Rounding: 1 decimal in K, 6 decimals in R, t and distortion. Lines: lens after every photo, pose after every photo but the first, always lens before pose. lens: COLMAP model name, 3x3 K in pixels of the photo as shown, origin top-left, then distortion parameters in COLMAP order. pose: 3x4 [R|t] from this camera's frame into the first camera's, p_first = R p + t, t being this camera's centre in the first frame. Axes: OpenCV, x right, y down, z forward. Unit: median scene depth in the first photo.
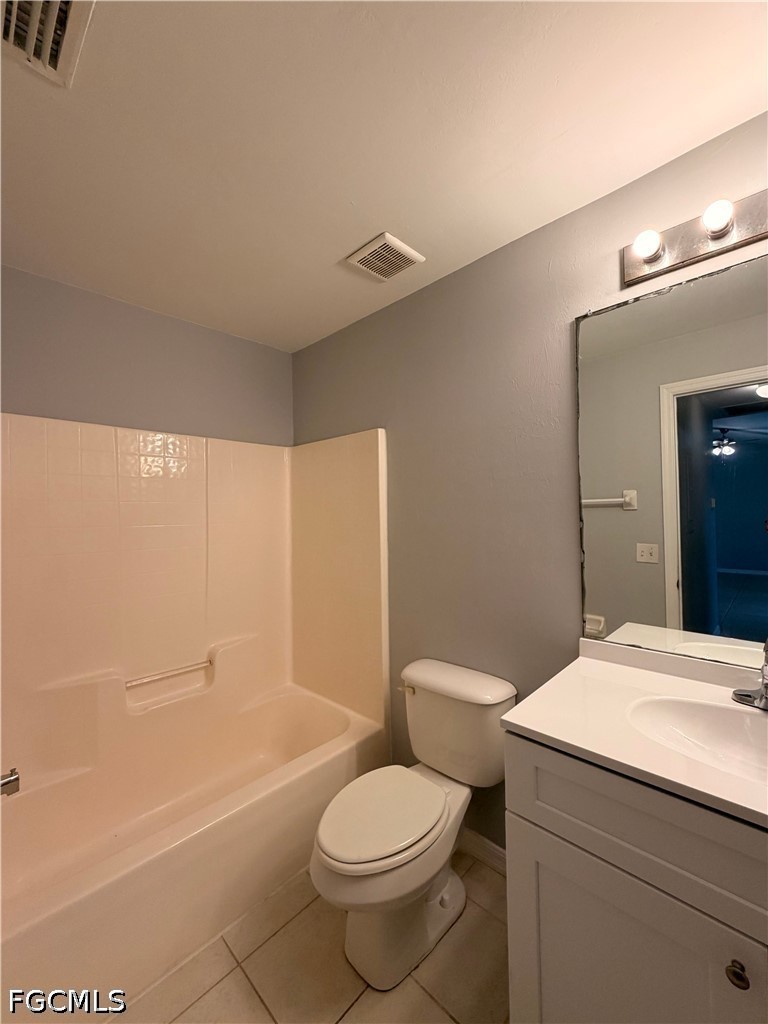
lens RADIAL K [[410.6, 0, 387.6], [0, 410.6, 509.2], [0, 0, 1]] dist [-0.003899, 0.000196]
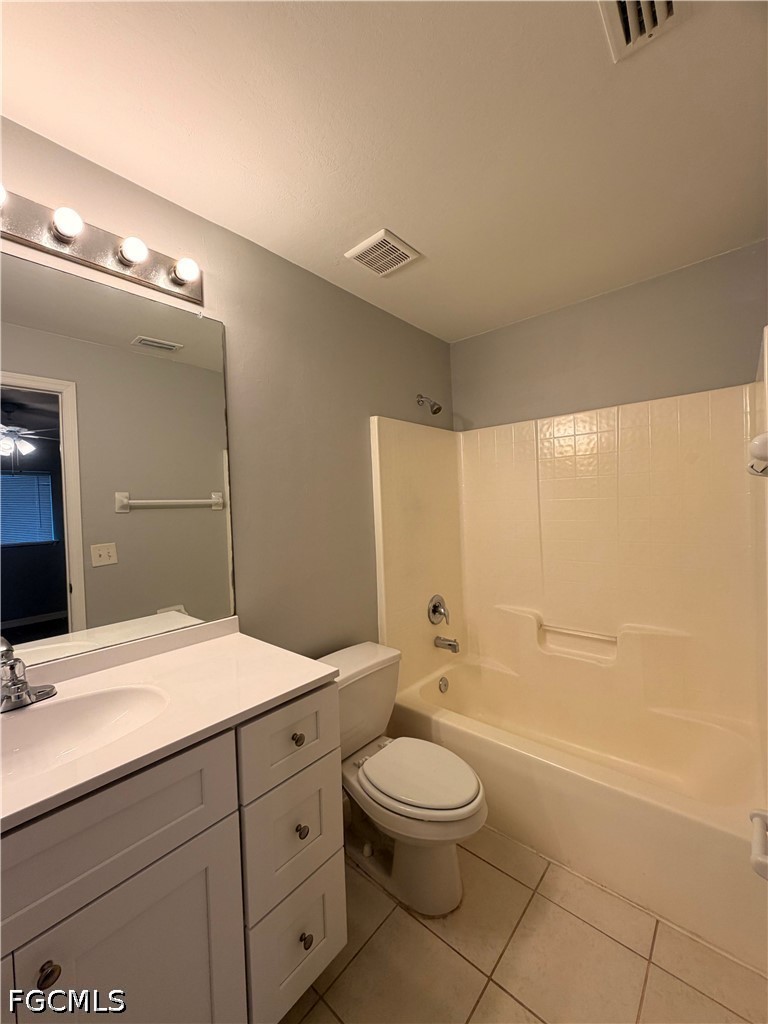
lens RADIAL K [[410.6, 0, 387.6], [0, 410.6, 509.2], [0, 0, 1]] dist [-0.003899, 0.000196]
pose [[0.031750, 0.024809, -0.999188, 0.554338], [0.042425, 0.998757, 0.026146, 0.018135], [0.998595, -0.043220, 0.030658, 0.481252]]
